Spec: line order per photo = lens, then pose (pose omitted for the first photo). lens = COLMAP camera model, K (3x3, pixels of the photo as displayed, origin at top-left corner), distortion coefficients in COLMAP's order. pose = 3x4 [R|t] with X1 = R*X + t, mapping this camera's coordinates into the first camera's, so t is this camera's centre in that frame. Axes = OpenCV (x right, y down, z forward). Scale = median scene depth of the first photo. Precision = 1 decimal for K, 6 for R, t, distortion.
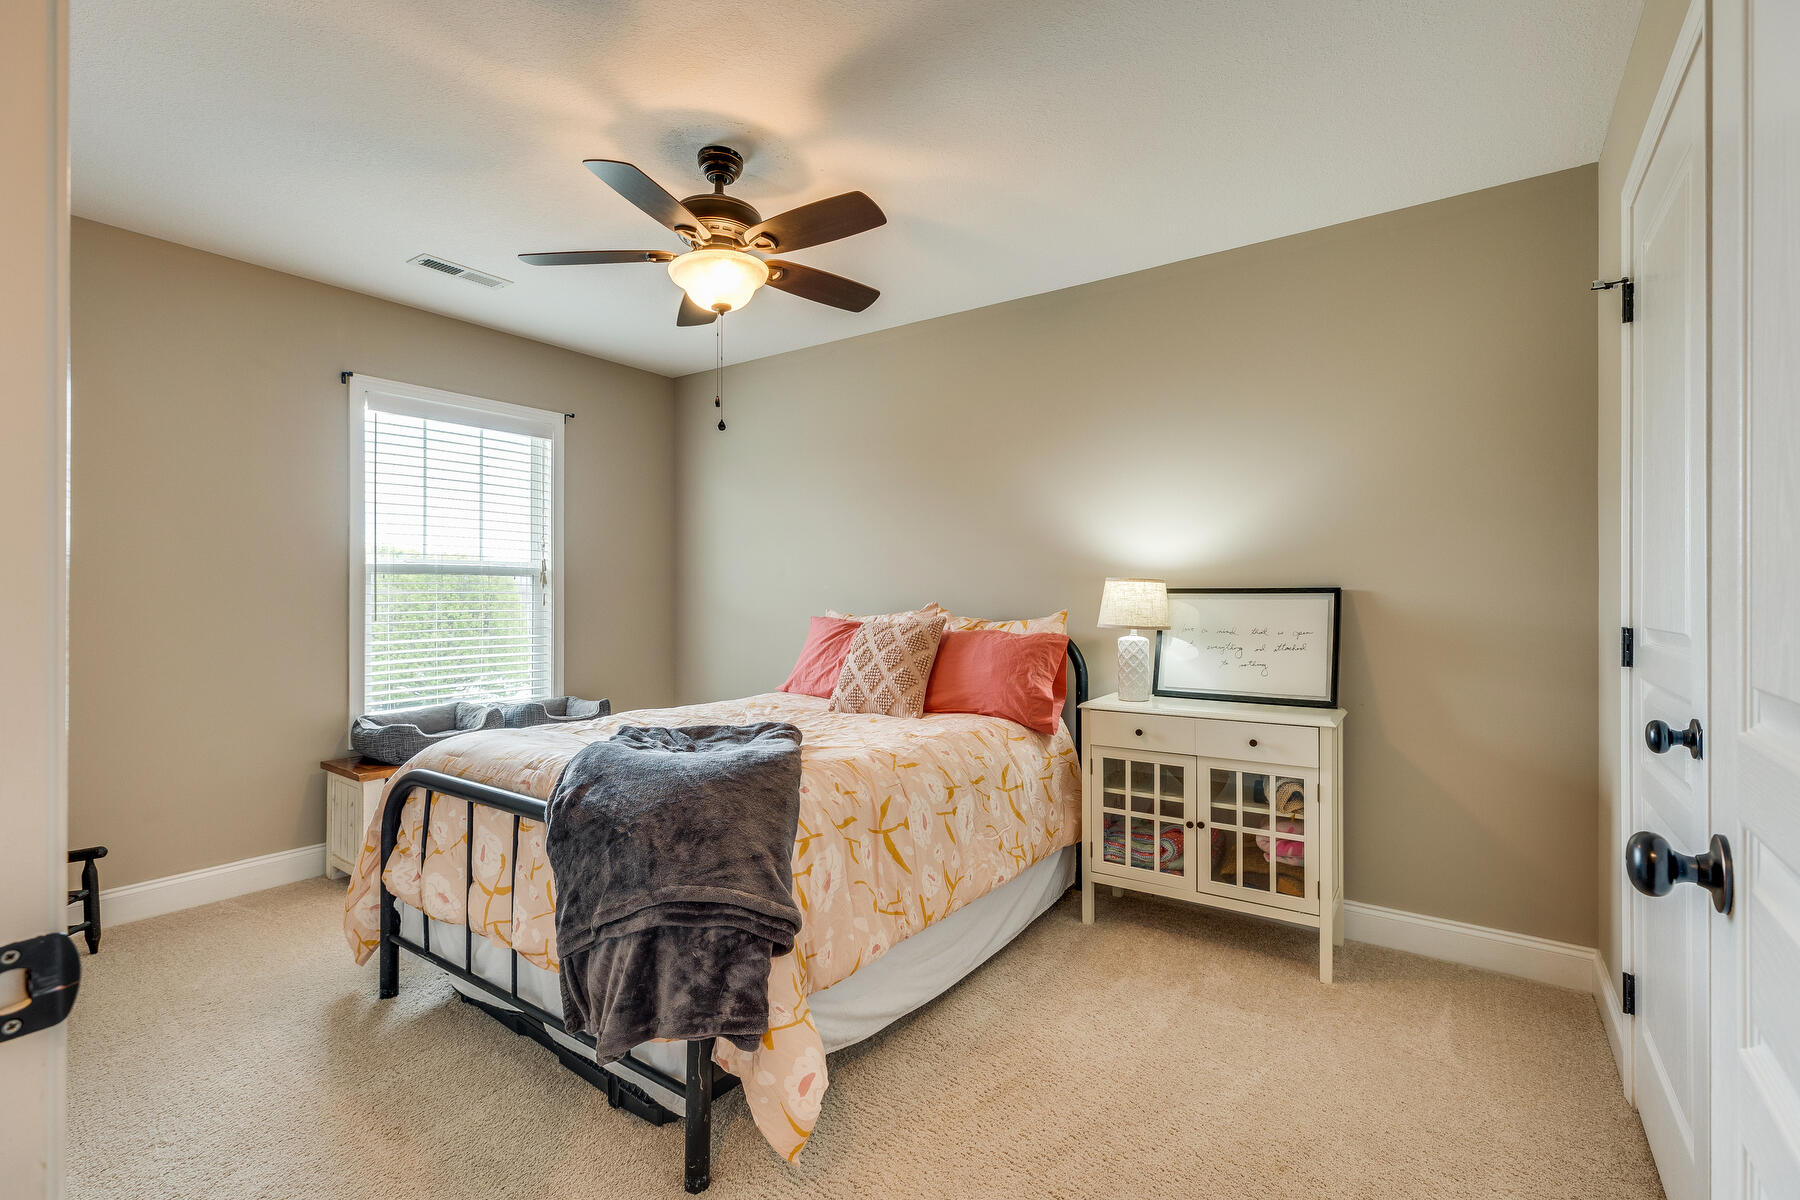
lens RADIAL K [[810.6, 0, 899.2], [0, 810.6, 594.8], [0, 0, 1]] dist [0.005770, 0.000603]
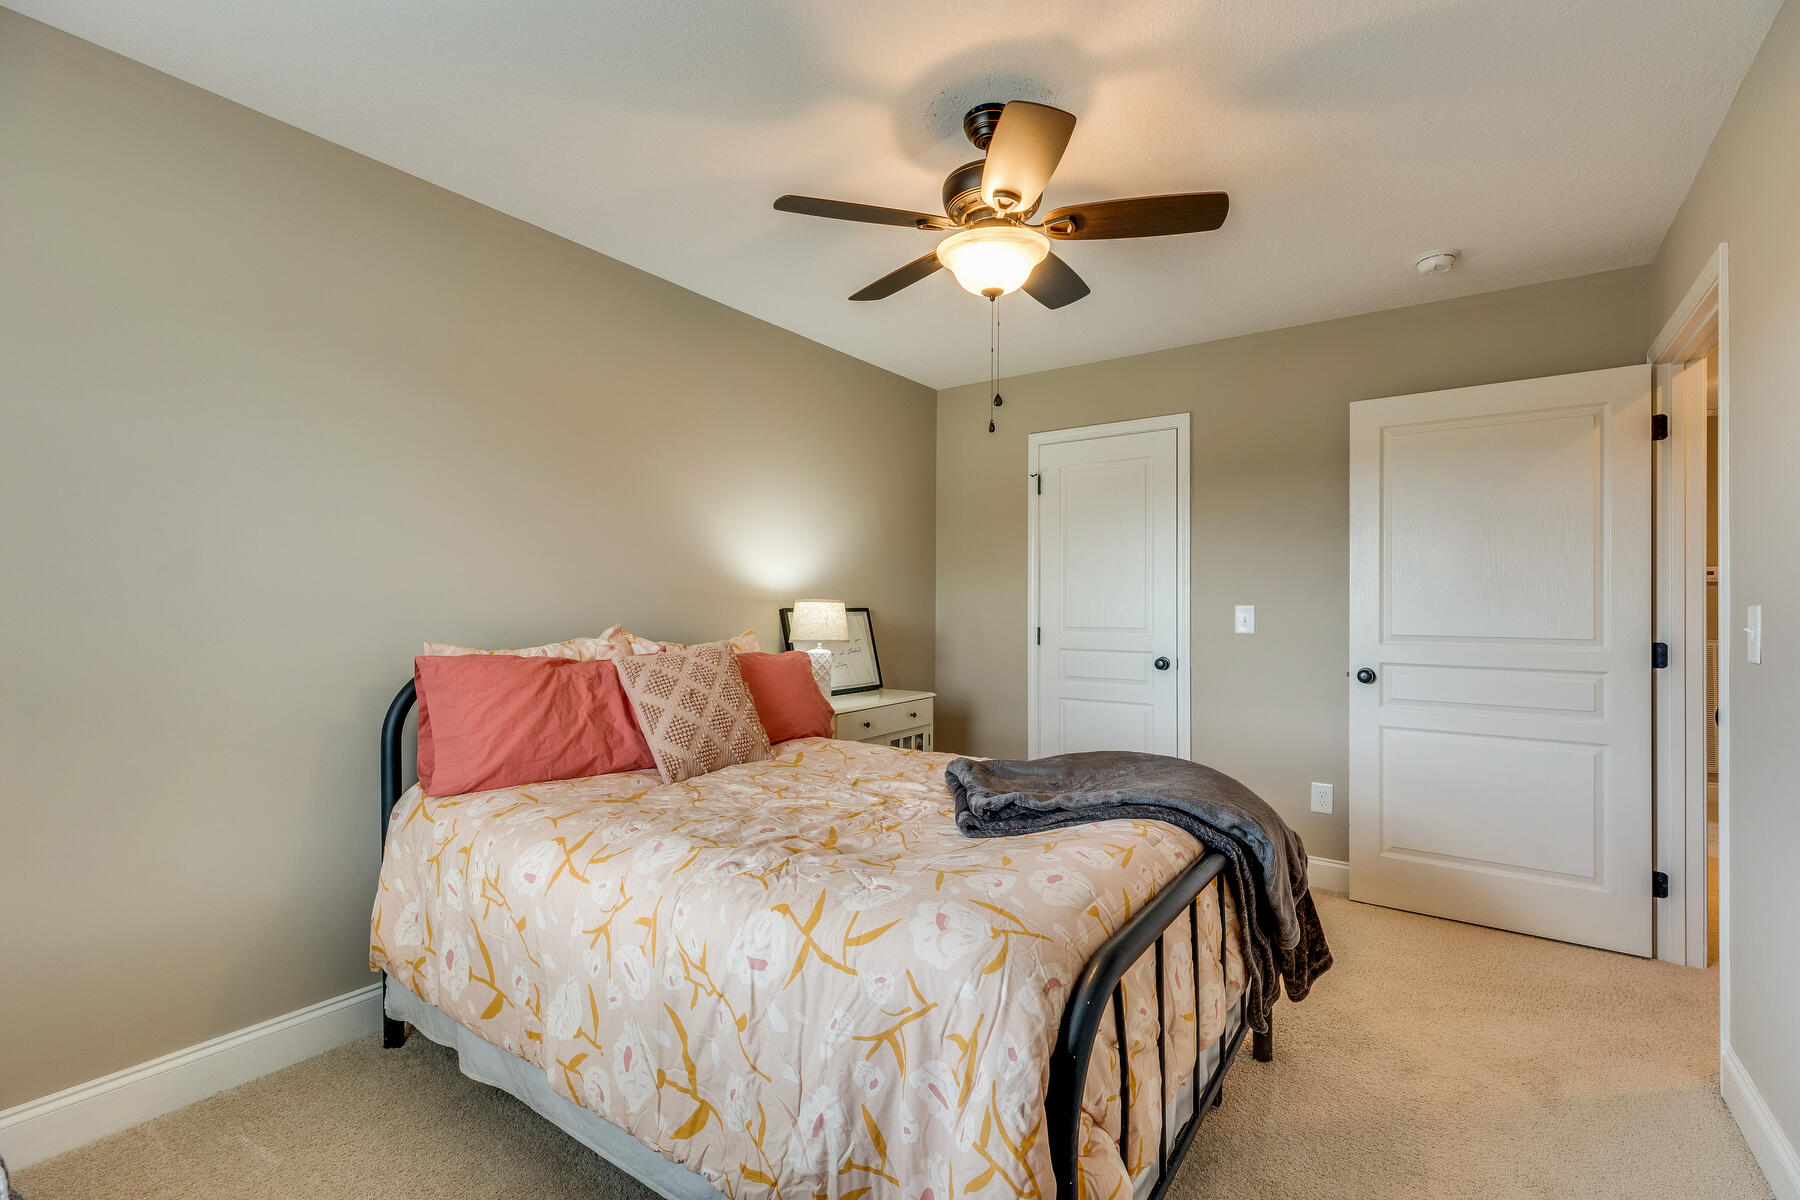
lens RADIAL K [[810.6, 0, 893.4], [0, 810.6, 604.1], [0, 0, 1]] dist [0.005770, 0.000603]
pose [[-0.000200, -0.001372, 0.999999, -0.883178], [-0.010024, 0.999949, 0.001370, -0.016166], [-0.999950, -0.010024, -0.000213, 0.899108]]
